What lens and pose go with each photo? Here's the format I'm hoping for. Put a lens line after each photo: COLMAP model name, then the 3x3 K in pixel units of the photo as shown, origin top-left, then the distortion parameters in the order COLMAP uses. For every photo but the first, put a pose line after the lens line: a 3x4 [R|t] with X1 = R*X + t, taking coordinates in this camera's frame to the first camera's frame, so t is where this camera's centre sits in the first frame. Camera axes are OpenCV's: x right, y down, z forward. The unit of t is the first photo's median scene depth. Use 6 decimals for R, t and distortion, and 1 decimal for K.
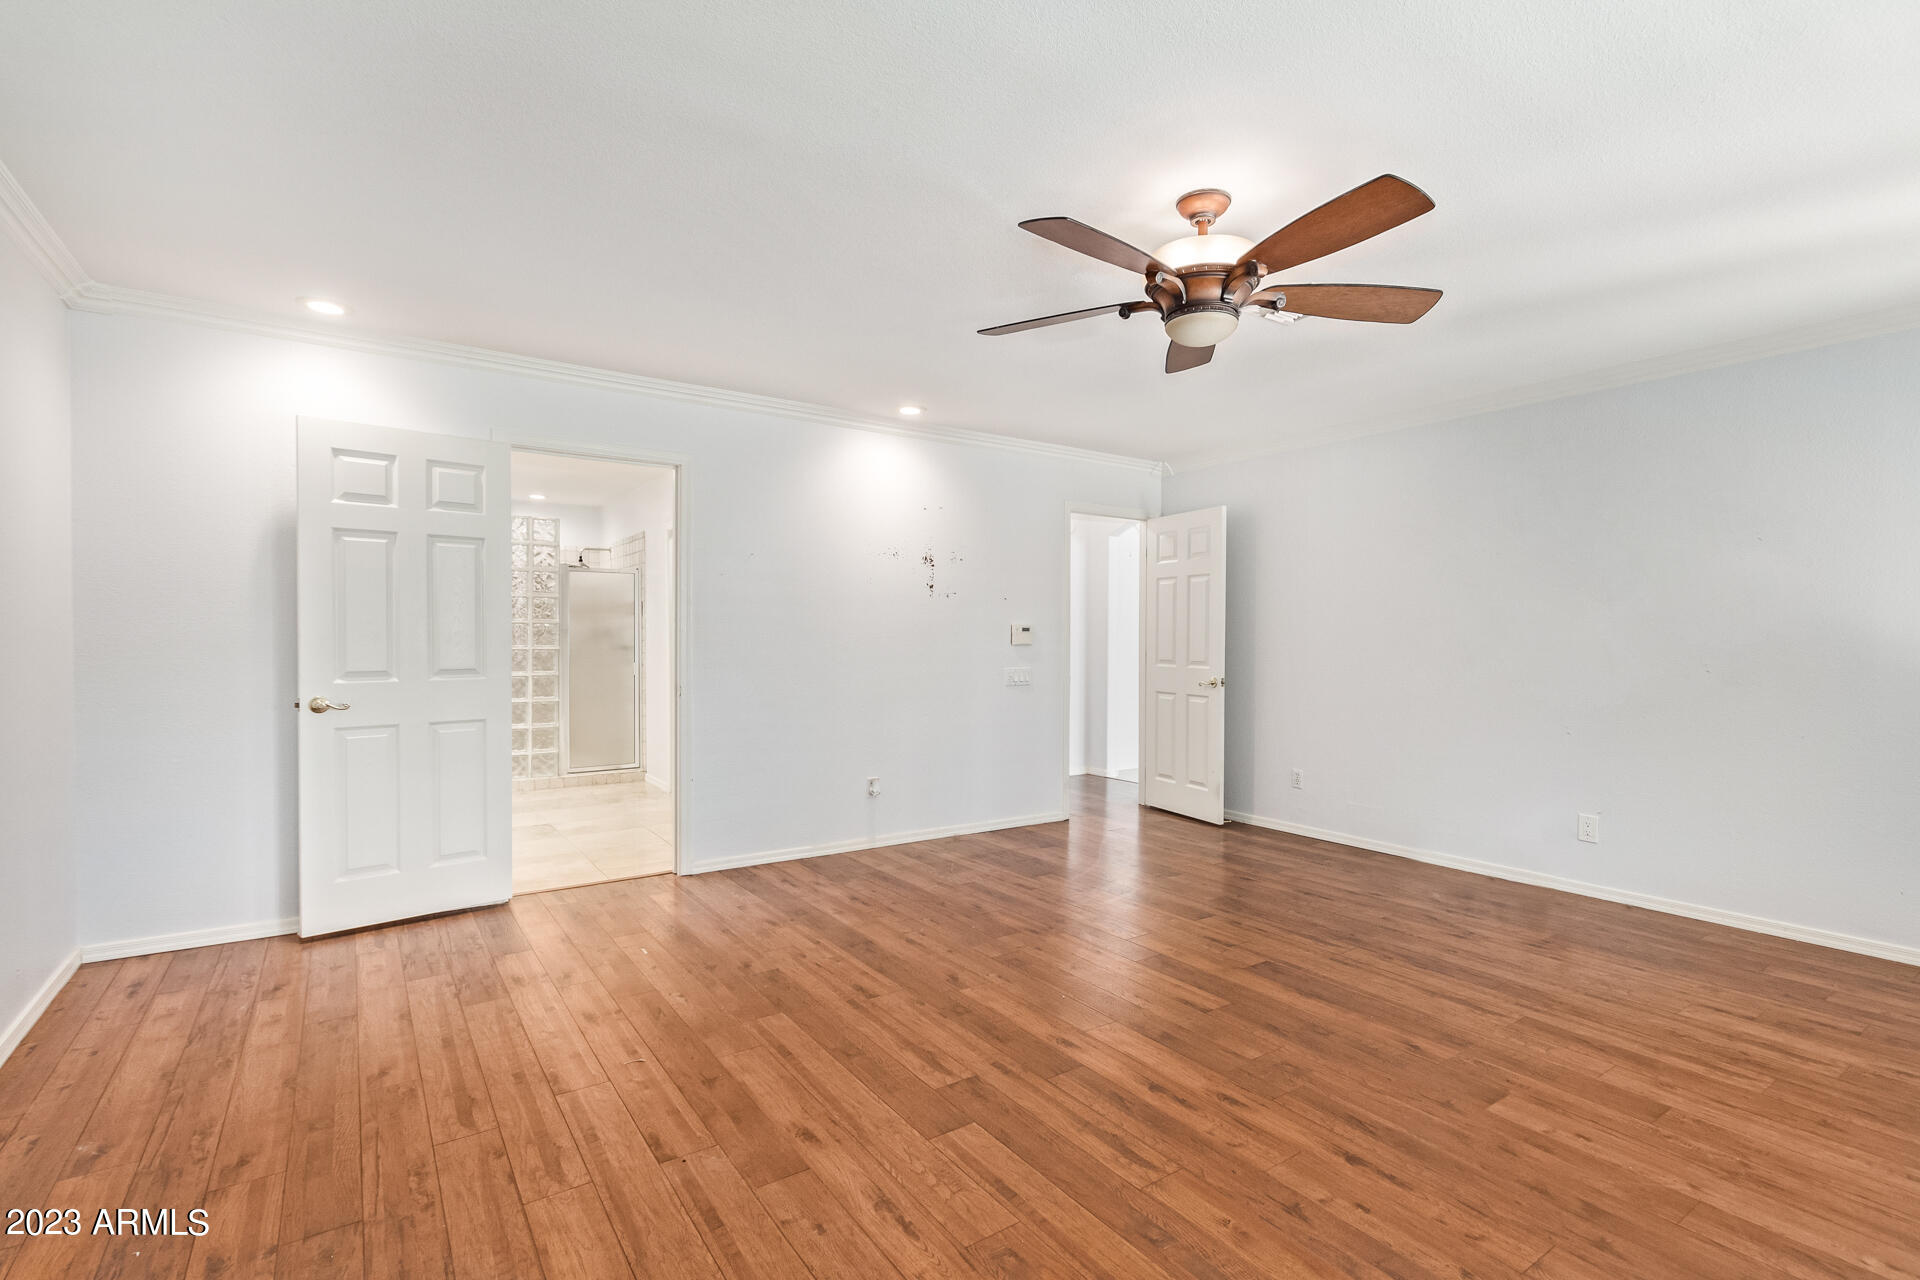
lens RADIAL K [[879.6, 0, 968.1], [0, 879.6, 644.5], [0, 0, 1]] dist [0.005343, -0.002602]
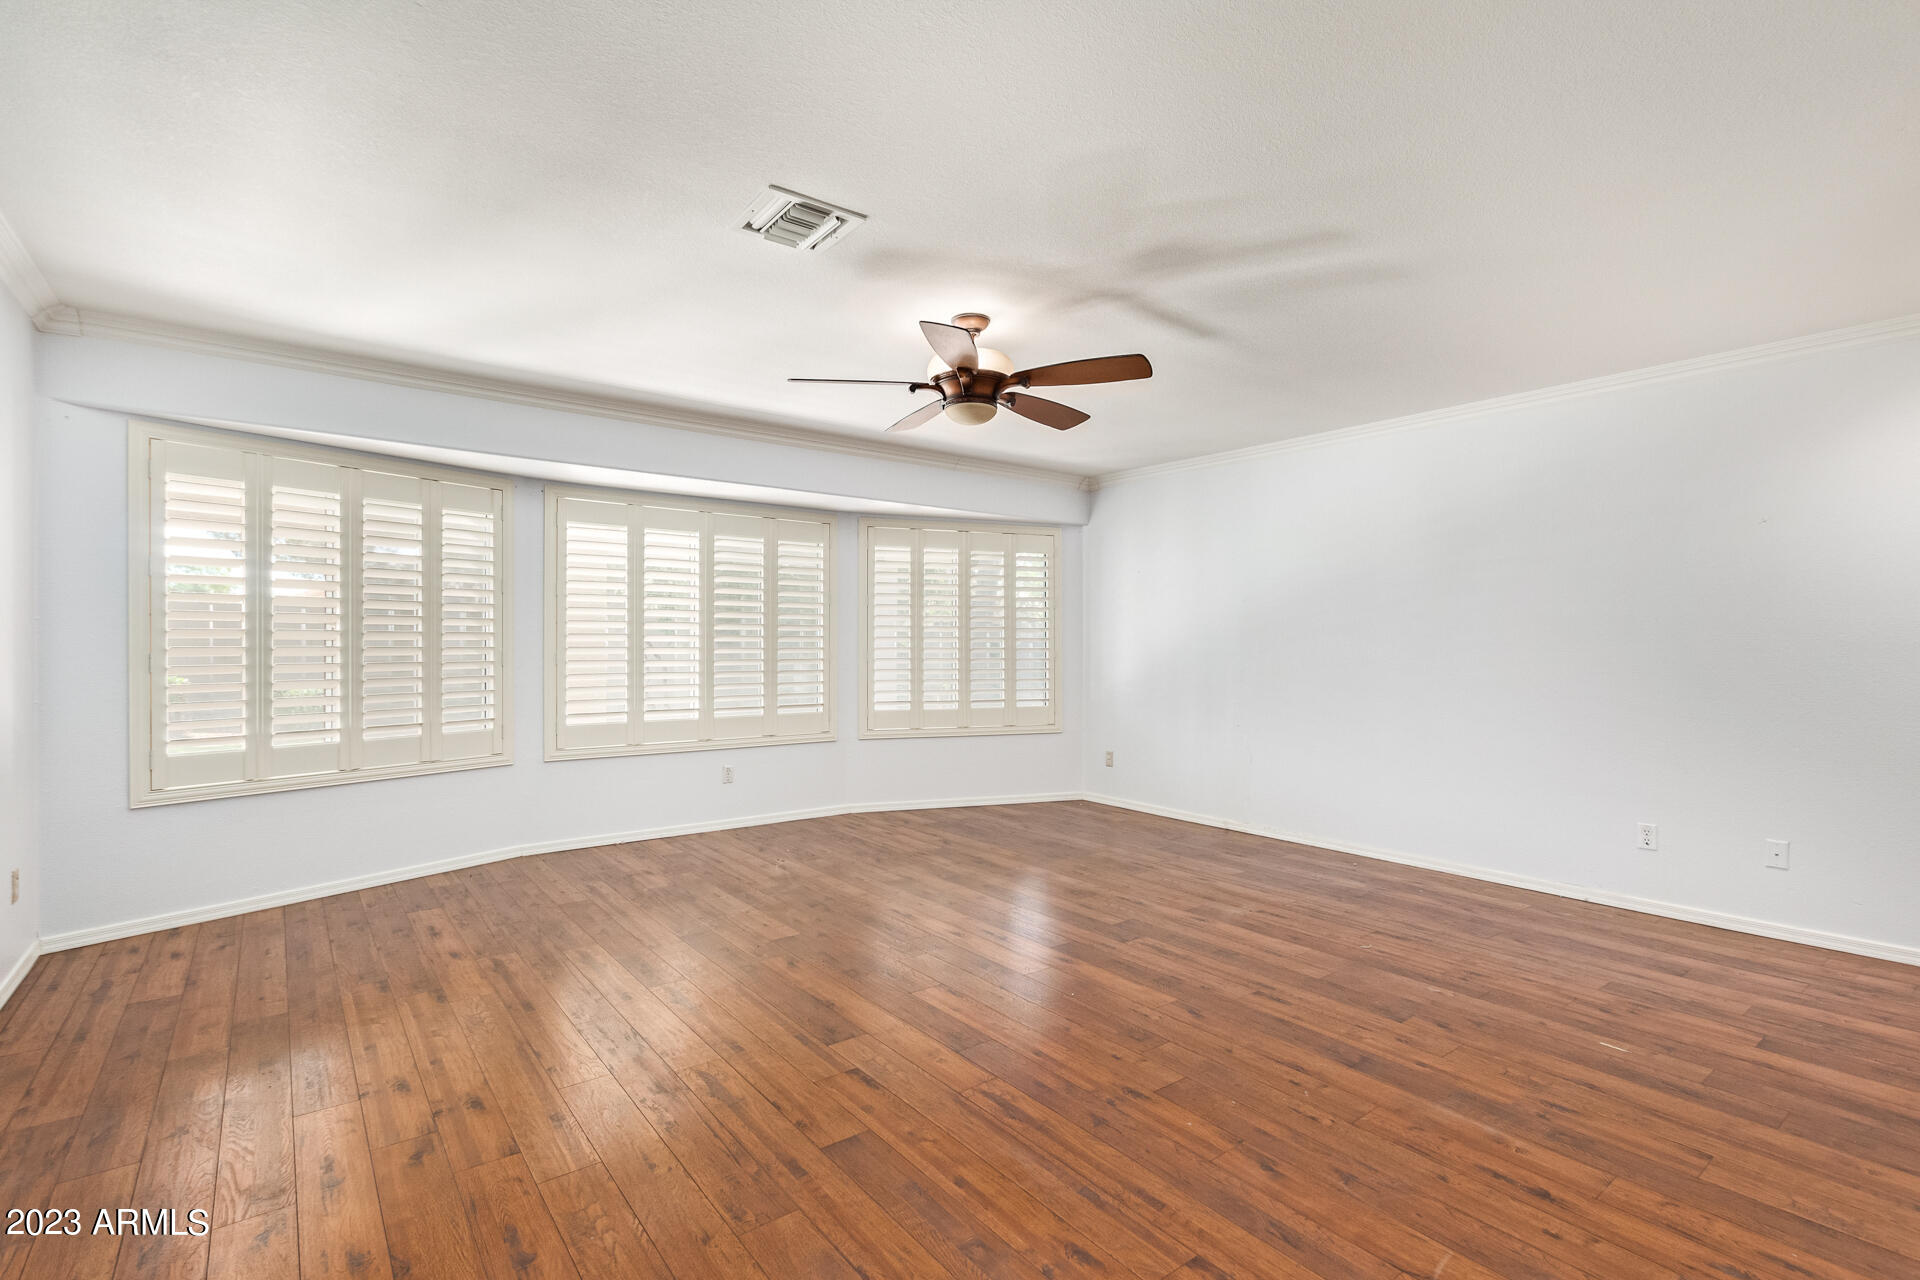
lens RADIAL K [[879.6, 0, 958.0], [0, 879.6, 642.3], [0, 0, 1]] dist [0.005343, -0.002602]
pose [[-0.998905, -0.009629, -0.045791, 0.303386], [-0.009916, 0.999933, 0.006038, -0.013459], [0.045730, 0.006486, -0.998933, 2.088929]]
